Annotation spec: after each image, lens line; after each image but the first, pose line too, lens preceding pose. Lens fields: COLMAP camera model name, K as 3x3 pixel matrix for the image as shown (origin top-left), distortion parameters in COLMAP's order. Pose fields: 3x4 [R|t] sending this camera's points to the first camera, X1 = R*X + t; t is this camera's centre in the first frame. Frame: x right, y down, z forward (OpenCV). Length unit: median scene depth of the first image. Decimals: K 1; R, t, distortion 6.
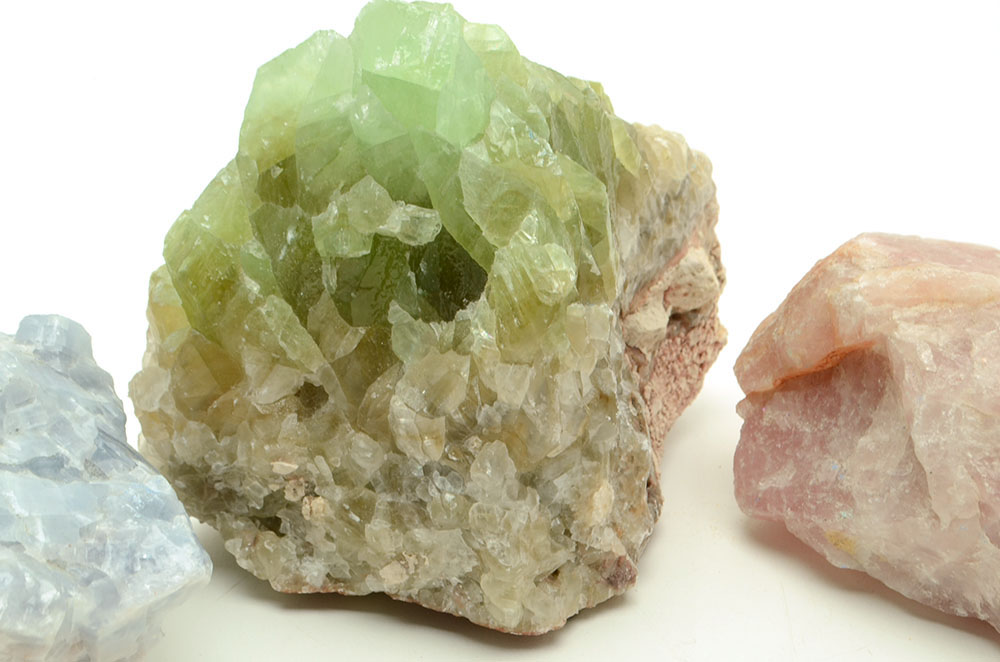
lens RADIAL K [[2223.4, 0, 499.5], [0, 2223.4, 348.9], [0, 0, 1]] dist [-0.026980, 0.134418]
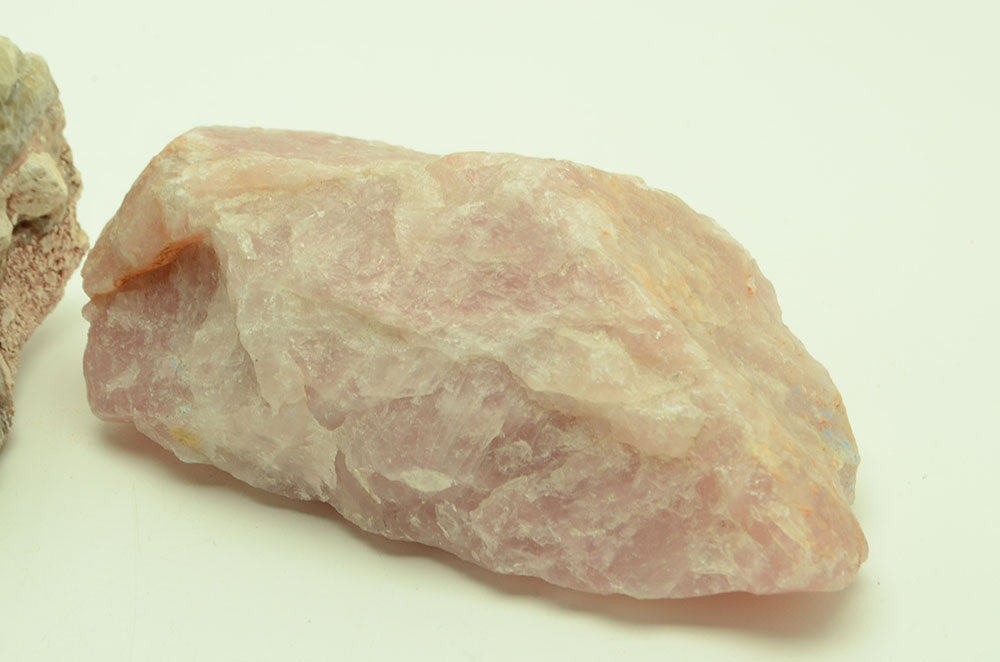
lens RADIAL K [[2223.4, 0, 499.5], [0, 2223.4, 348.9], [0, 0, 1]] dist [-0.026980, 0.134418]
pose [[0.980157, -0.076764, 0.182758, 0.110871], [0.069930, 0.996600, 0.043561, 0.013457], [-0.185480, -0.029916, 0.982193, -0.006580]]
